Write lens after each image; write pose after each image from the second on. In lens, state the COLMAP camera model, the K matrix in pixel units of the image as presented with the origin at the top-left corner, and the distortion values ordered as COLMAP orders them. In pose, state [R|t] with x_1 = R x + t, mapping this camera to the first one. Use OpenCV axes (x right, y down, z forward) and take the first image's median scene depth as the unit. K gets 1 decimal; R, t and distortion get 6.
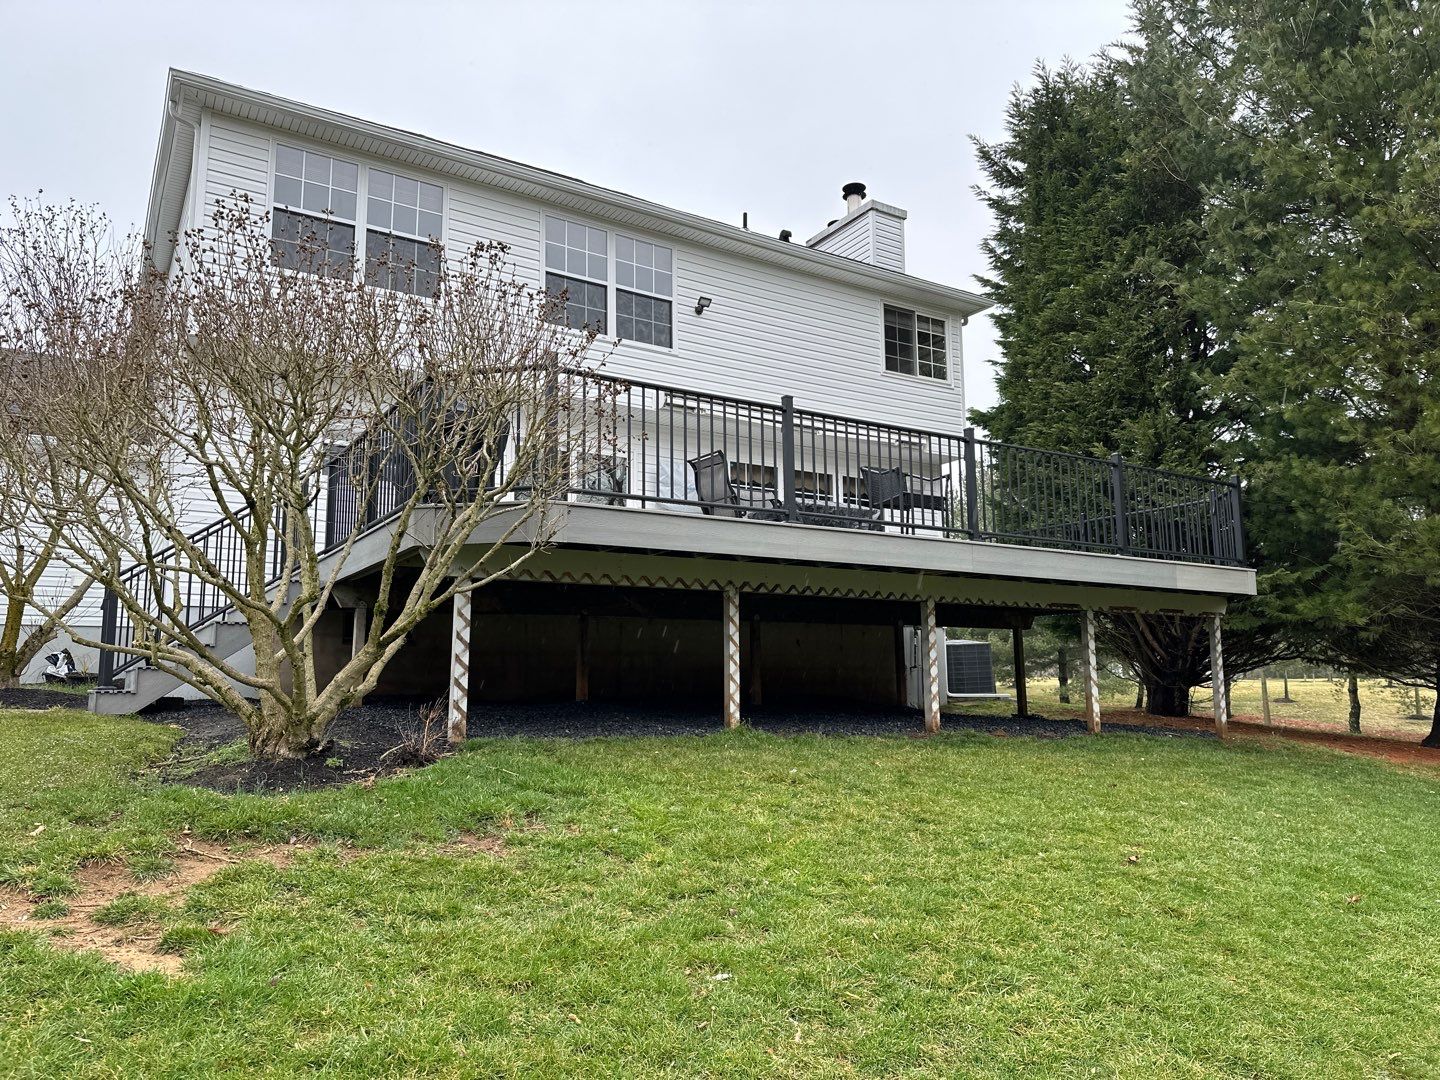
lens RADIAL K [[1006.2, 0, 716.3], [0, 1006.2, 548.4], [0, 0, 1]] dist [0.032076, -0.006919]
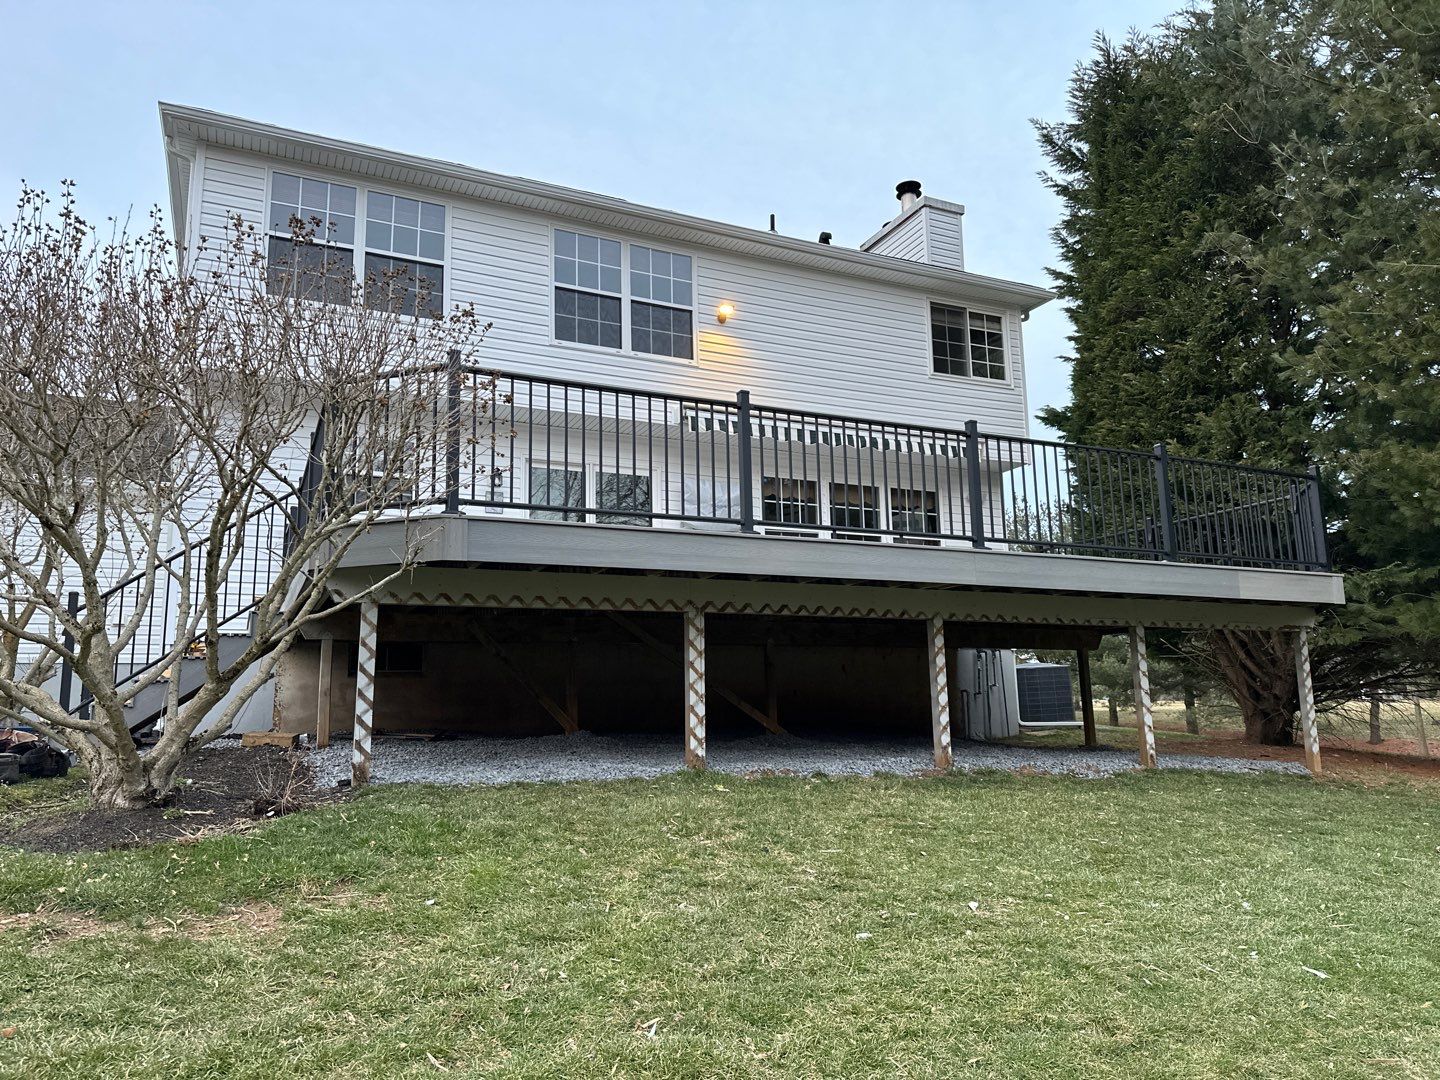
lens RADIAL K [[1006.2, 0, 722.3], [0, 1006.2, 539.3], [0, 0, 1]] dist [0.032076, -0.006919]
pose [[0.992222, -0.031286, -0.120482, 0.093545], [0.026984, 0.998944, -0.037176, 0.007135], [0.121518, 0.033636, 0.992019, 0.068713]]
